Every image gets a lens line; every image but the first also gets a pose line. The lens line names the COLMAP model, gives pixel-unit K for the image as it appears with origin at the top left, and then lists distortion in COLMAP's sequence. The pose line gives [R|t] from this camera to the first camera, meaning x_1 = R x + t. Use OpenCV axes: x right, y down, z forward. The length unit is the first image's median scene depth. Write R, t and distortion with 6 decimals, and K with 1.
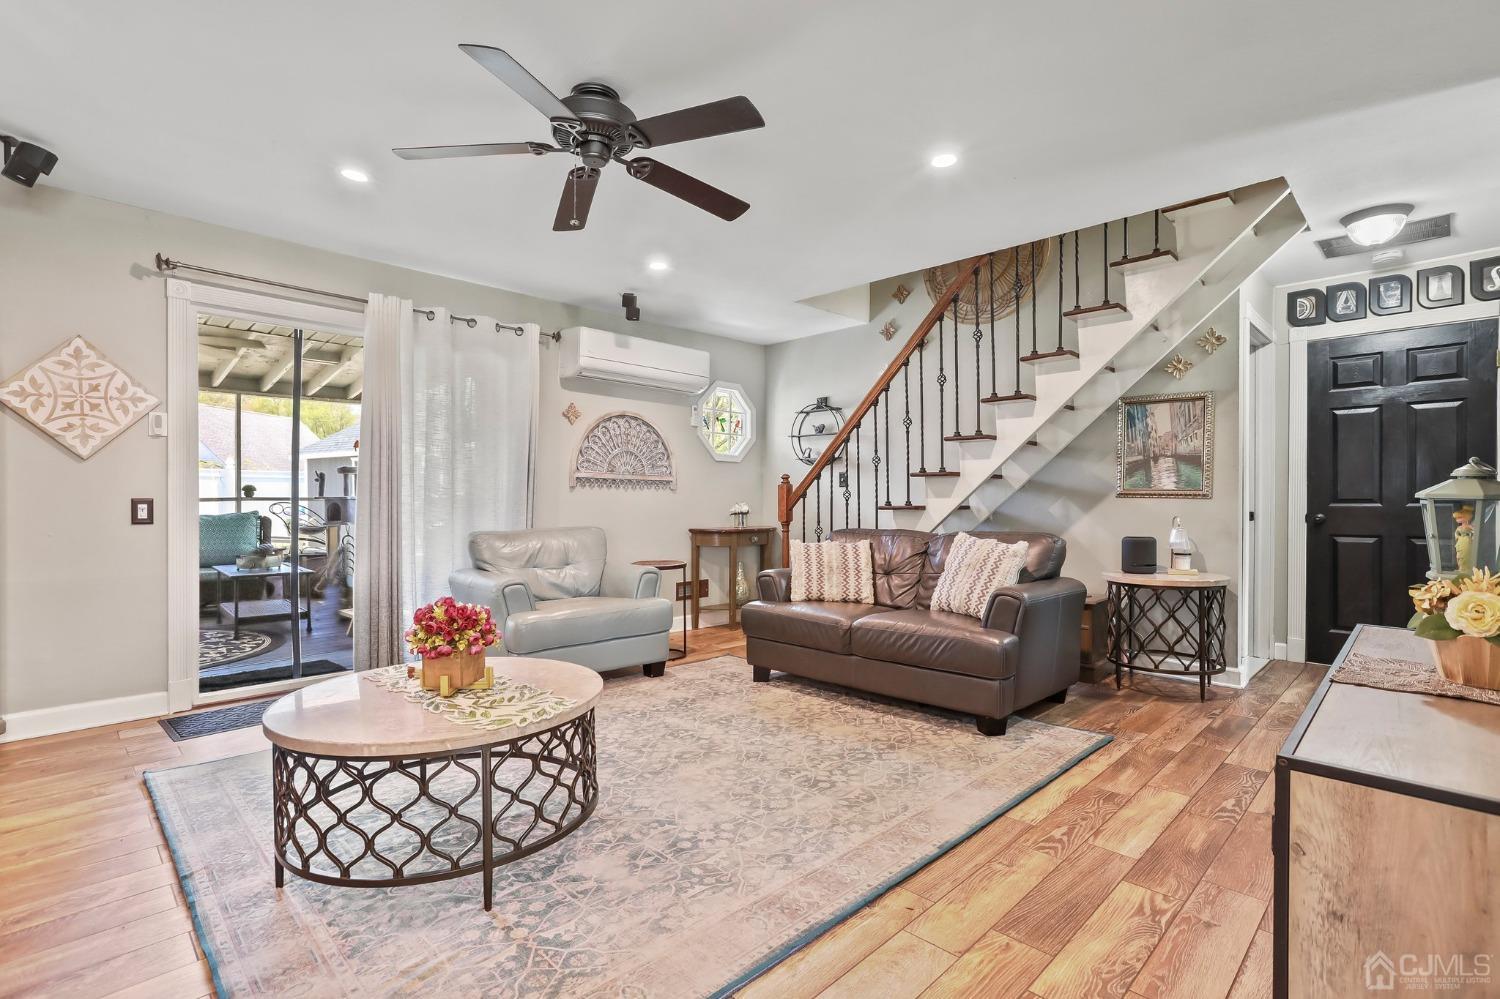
lens RADIAL K [[713.7, 0, 744.5], [0, 713.7, 500.5], [0, 0, 1]] dist [-0.042294, 0.037359]
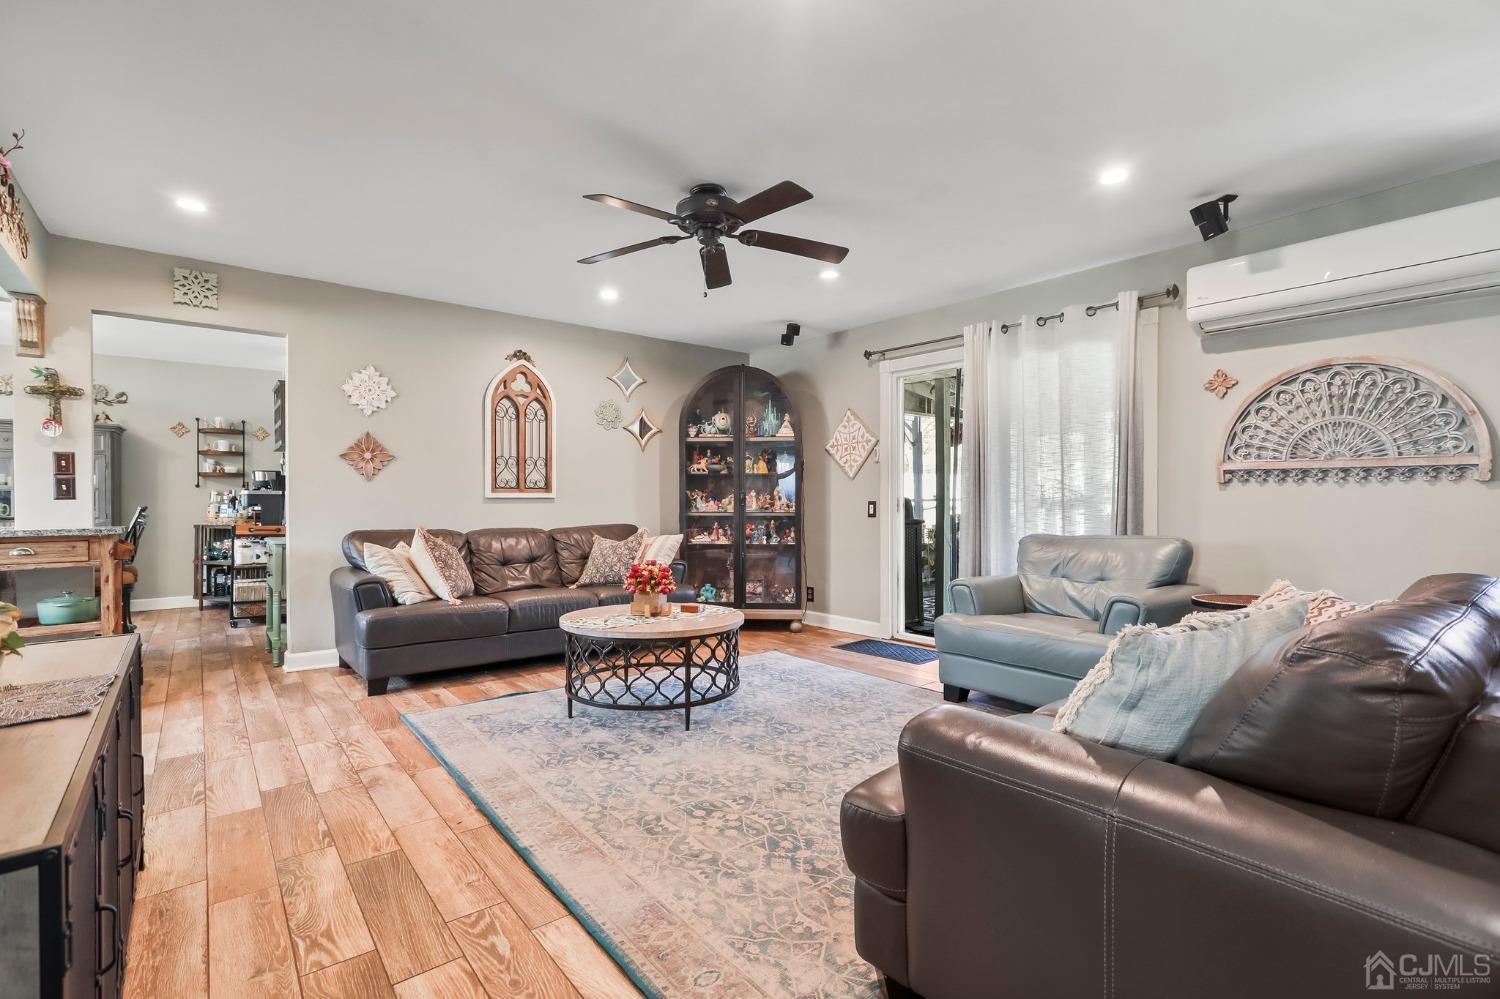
lens RADIAL K [[685.9, 0, 743.8], [0, 685.9, 490.9], [0, 0, 1]] dist [-0.041075, 0.026147]
pose [[-0.105866, -0.018180, -0.994214, 0.645108], [-0.000399, 0.999834, -0.018240, 0.001910], [0.994380, -0.001534, -0.105855, 0.754756]]
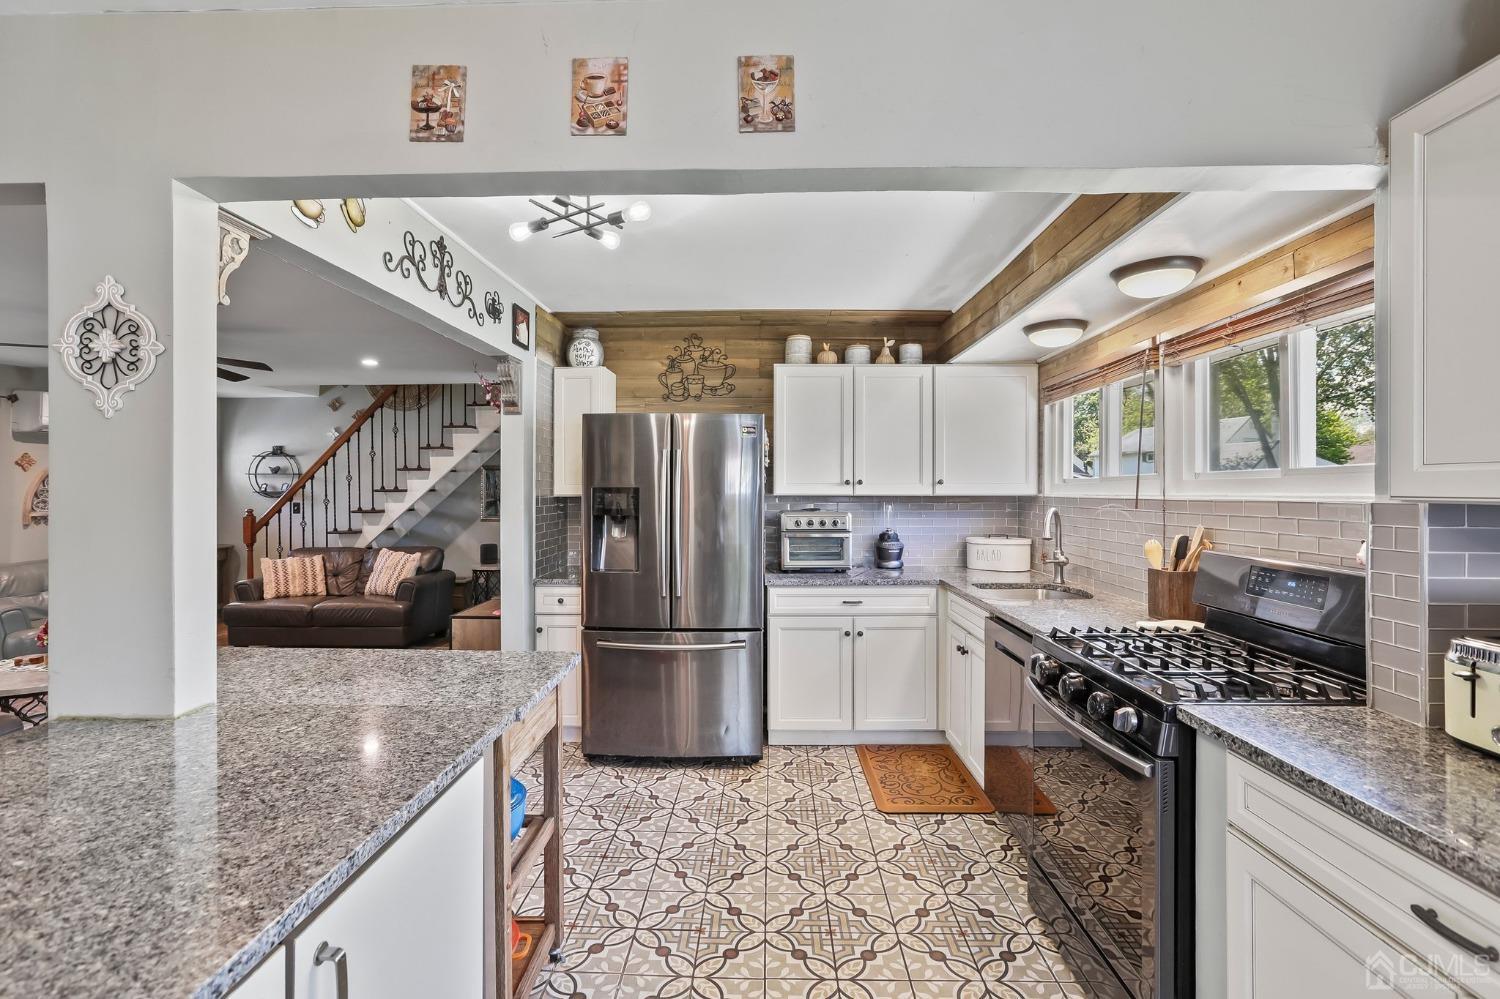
lens RADIAL K [[685.9, 0, 743.8], [0, 685.9, 490.9], [0, 0, 1]] dist [-0.041075, 0.026147]
pose [[0.731416, -0.003099, 0.681925, -0.178700], [0.003033, 0.999995, 0.001291, -0.093257], [-0.681925, 0.001124, 0.731421, -0.794401]]
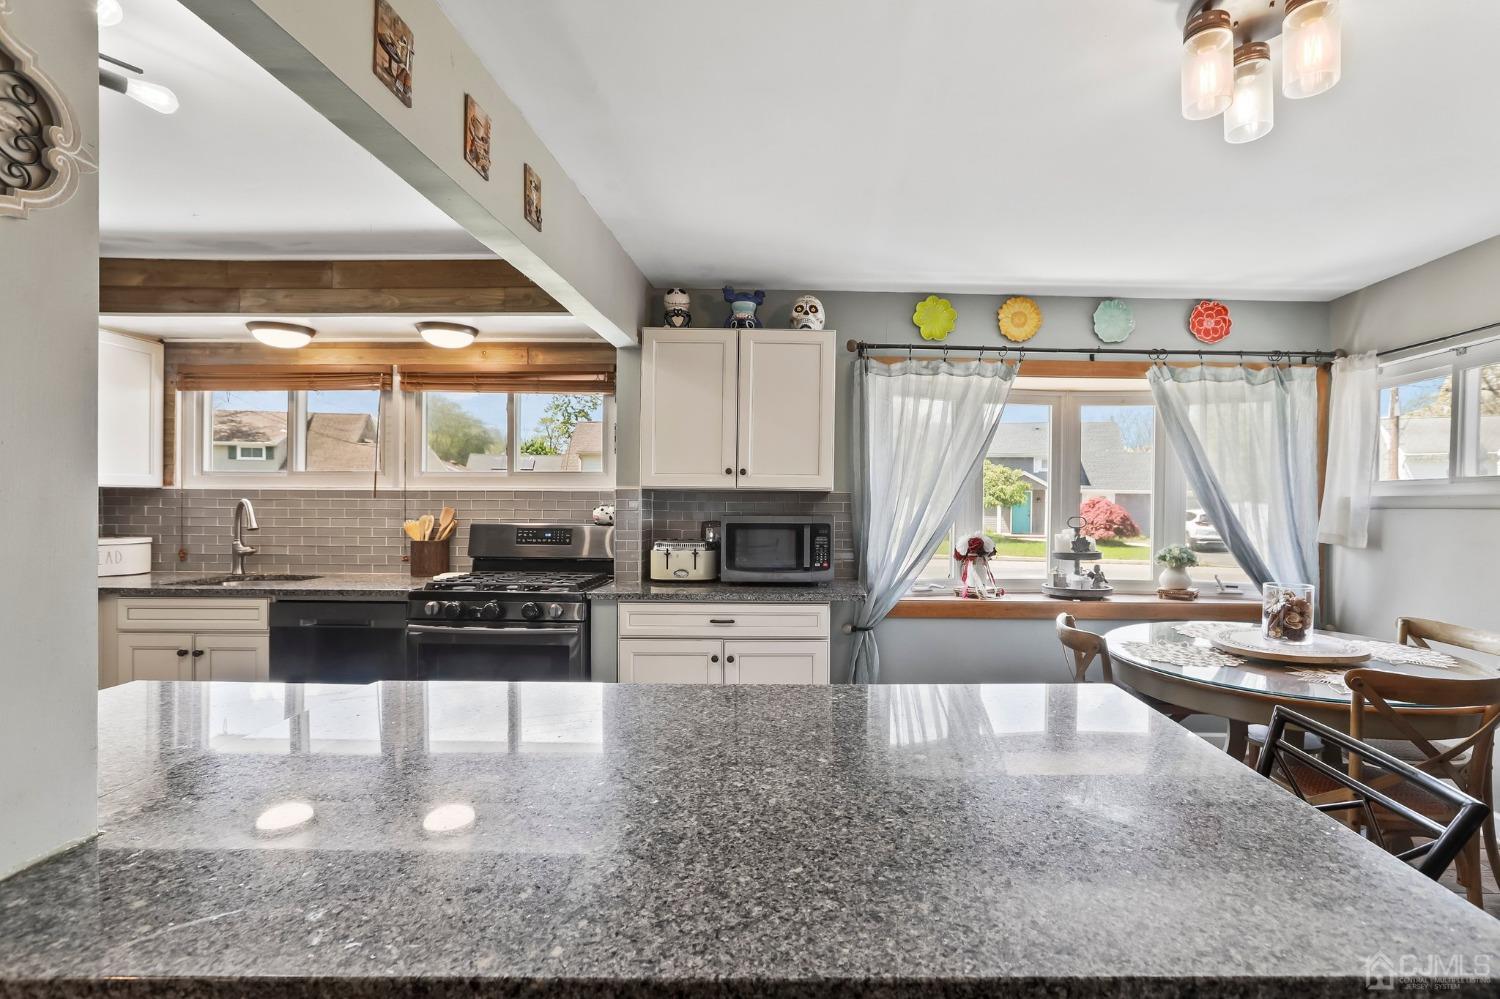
lens RADIAL K [[708.9, 0, 814.6], [0, 708.9, 507.2], [0, 0, 1]] dist [-0.038327, 0.021603]
pose [[-0.706715, -0.012365, 0.707390, -0.462999], [-0.006562, 0.999919, 0.010922, -0.073600], [-0.707468, 0.003077, -0.706739, -0.306946]]
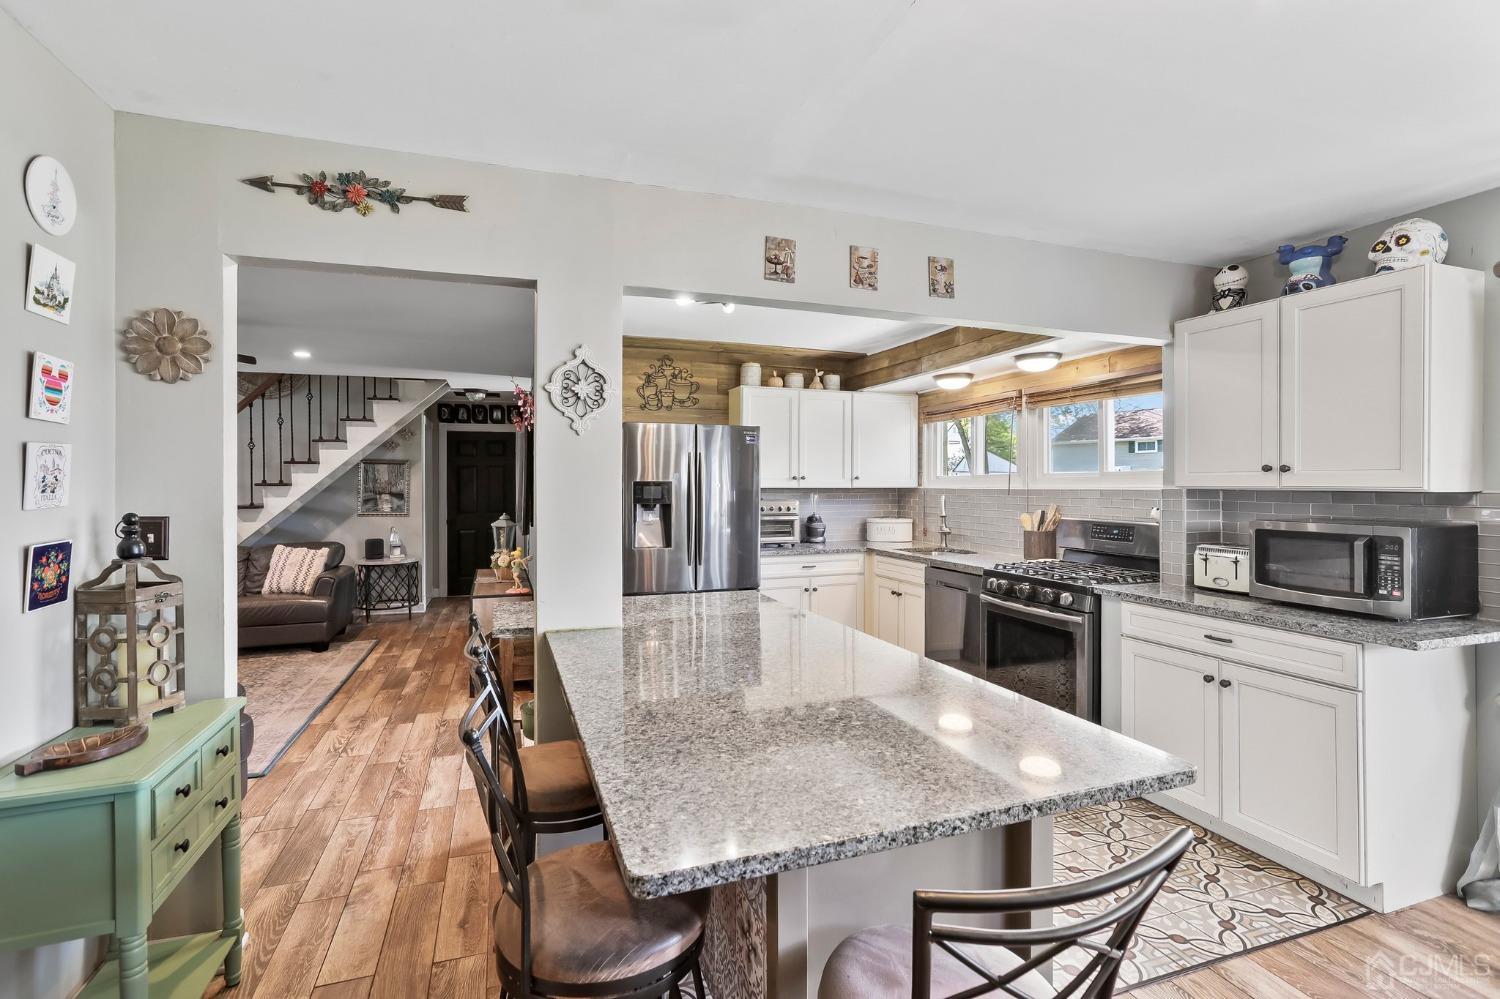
lens RADIAL K [[700.5, 0, 741.3], [0, 700.5, 481.0], [0, 0, 1]] dist [-0.038322, 0.020754]
pose [[0.442027, 0.002619, 0.896998, -0.657728], [0.002736, 0.999987, -0.004268, -0.092524], [-0.896998, 0.004341, 0.442014, -0.668850]]
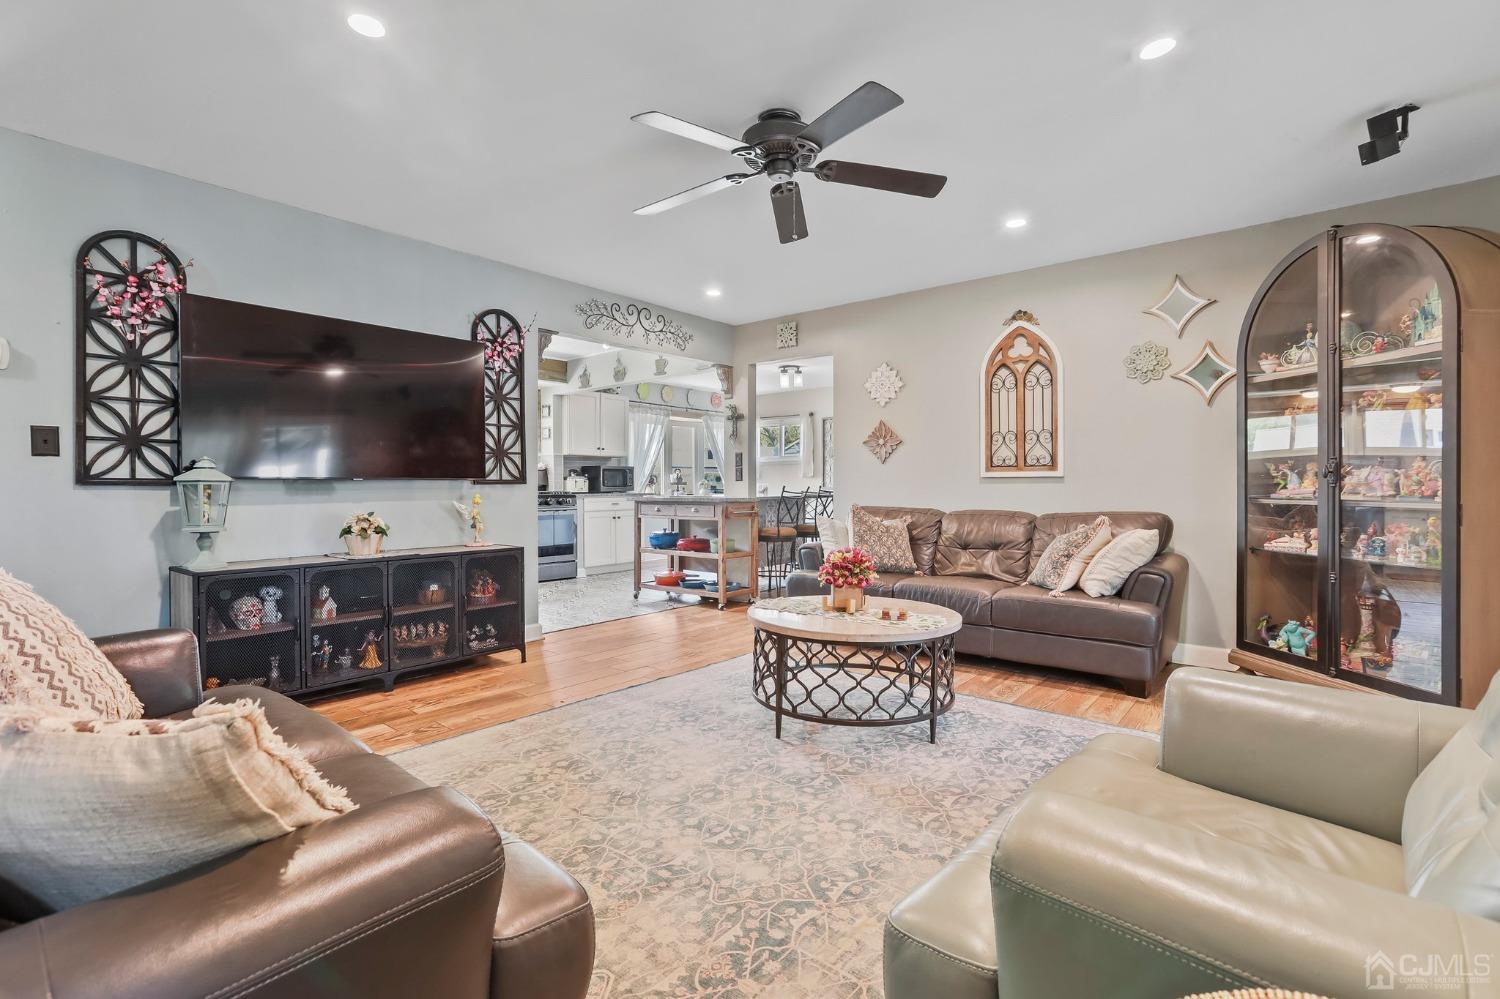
lens RADIAL K [[685.9, 0, 743.8], [0, 685.9, 490.9], [0, 0, 1]] dist [-0.041075, 0.026147]
pose [[-0.996035, -0.000032, -0.088959, -0.037842], [-0.001091, 0.999929, 0.011860, 0.001529], [0.088952, 0.011910, -0.995965, 1.298582]]
